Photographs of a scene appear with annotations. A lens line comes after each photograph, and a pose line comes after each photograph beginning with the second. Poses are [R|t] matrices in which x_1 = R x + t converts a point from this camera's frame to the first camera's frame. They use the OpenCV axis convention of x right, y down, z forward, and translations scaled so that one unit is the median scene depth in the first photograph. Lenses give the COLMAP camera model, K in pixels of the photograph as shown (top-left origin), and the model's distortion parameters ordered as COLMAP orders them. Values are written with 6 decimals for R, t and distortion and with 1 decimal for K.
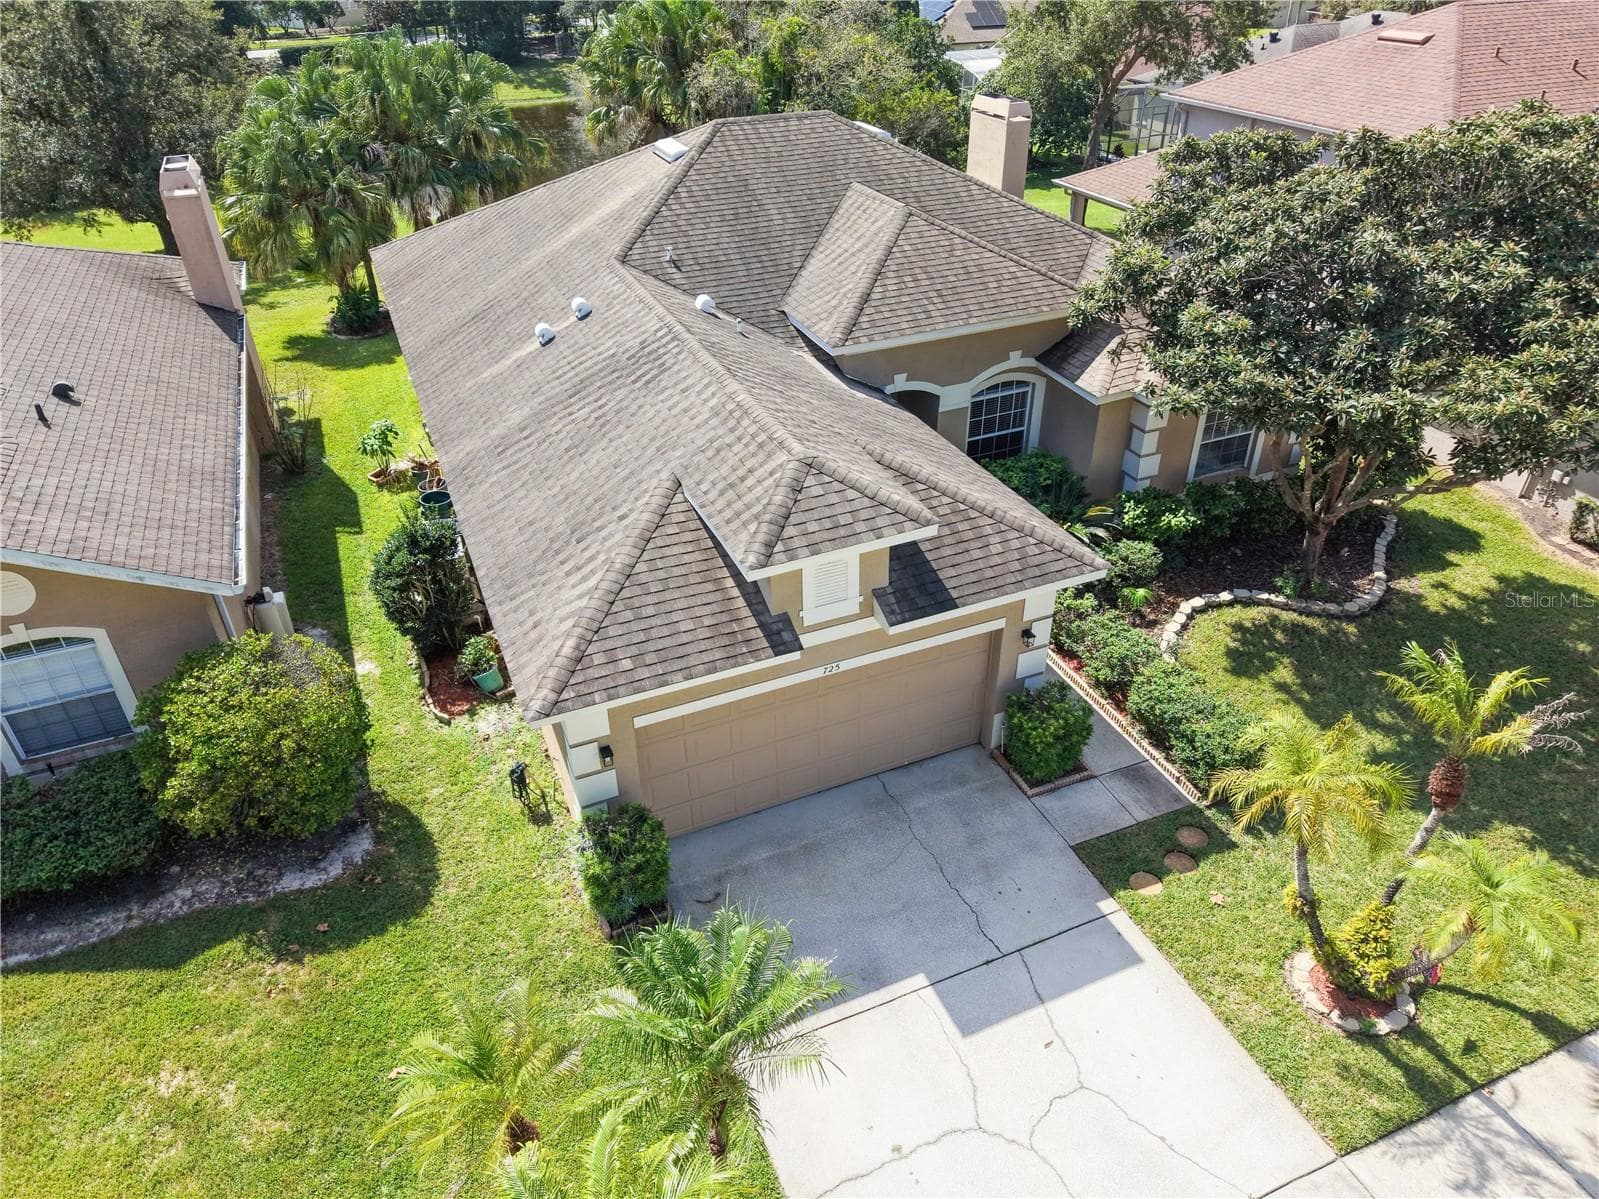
lens RADIAL K [[1064.1, 0, 799.5], [0, 1064.1, 599.5], [0, 0, 1]] dist [0.058216, -0.065819]
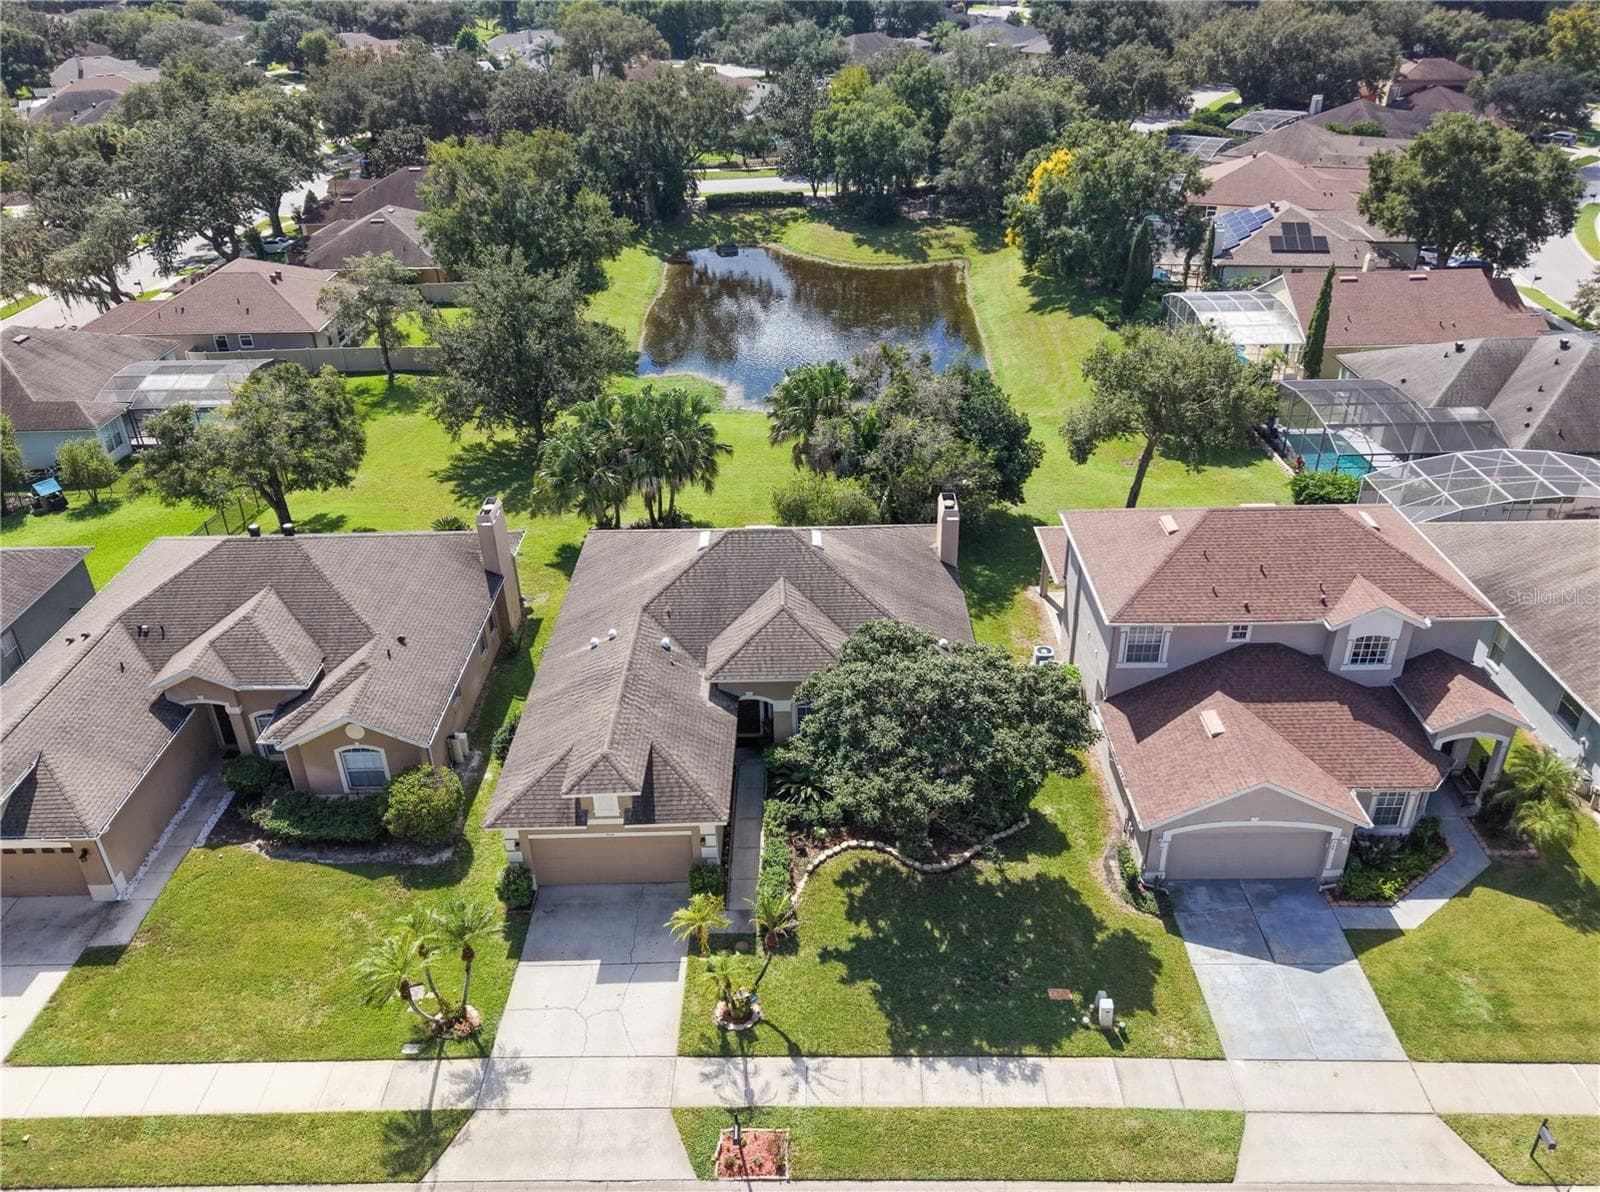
lens RADIAL K [[1191.5, 0, 813.6], [0, 1191.5, 569.1], [0, 0, 1]] dist [0.074656, -0.128723]
pose [[0.921722, 0.185622, -0.340547, 0.984381], [-0.208627, 0.977476, -0.031875, -0.414858], [0.326960, 0.100427, 0.939687, -1.163200]]
